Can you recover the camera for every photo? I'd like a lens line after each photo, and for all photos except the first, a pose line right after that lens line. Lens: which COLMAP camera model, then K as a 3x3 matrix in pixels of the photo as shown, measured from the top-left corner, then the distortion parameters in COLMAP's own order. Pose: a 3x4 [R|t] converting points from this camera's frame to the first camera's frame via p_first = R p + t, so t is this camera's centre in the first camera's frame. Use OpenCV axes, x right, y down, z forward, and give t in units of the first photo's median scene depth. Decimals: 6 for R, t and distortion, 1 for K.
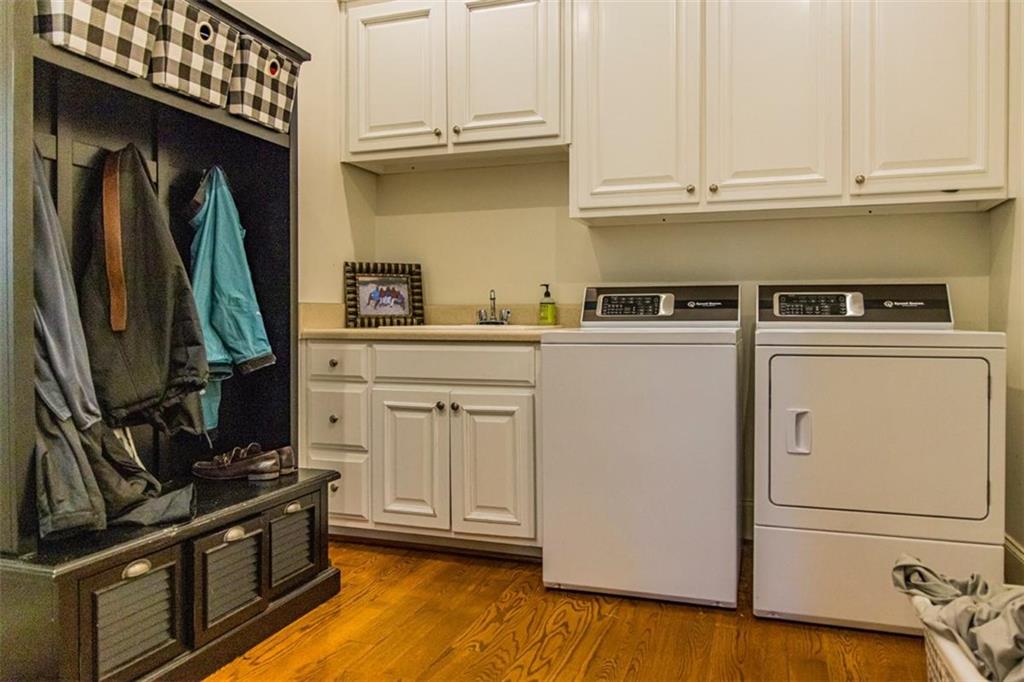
lens RADIAL K [[713.6, 0, 513.6], [0, 713.6, 336.7], [0, 0, 1]] dist [-0.025459, 0.008700]
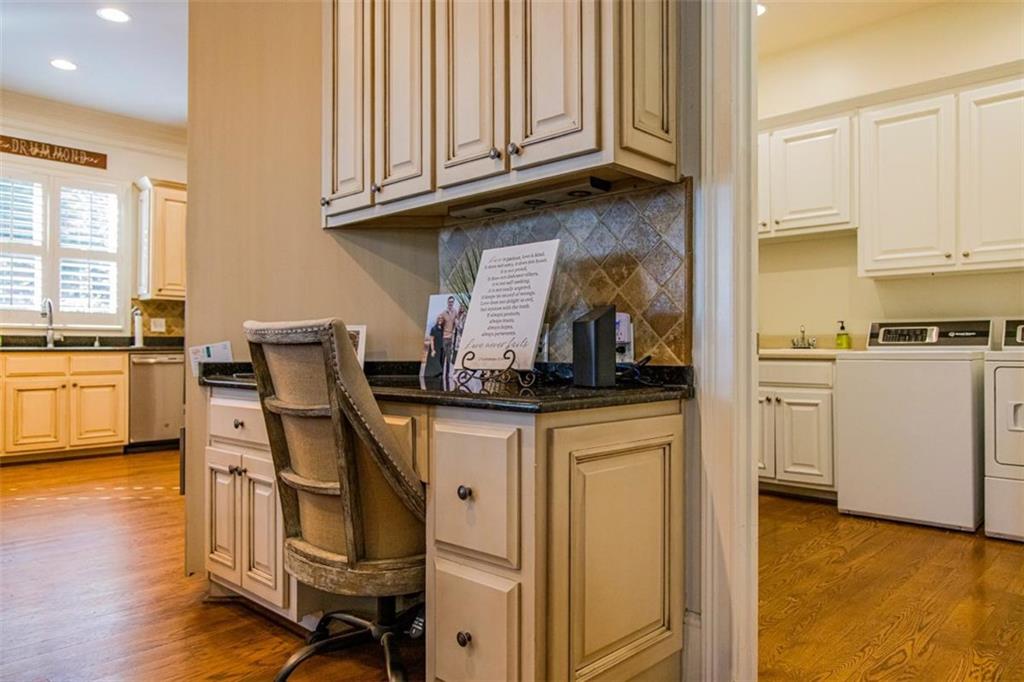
lens RADIAL K [[713.6, 0, 515.9], [0, 713.6, 344.3], [0, 0, 1]] dist [-0.025459, 0.008700]
pose [[0.920791, -0.003053, -0.390045, -0.001883], [-0.008322, 0.999588, -0.027471, 0.021616], [0.389968, 0.028541, 0.920386, -0.666545]]
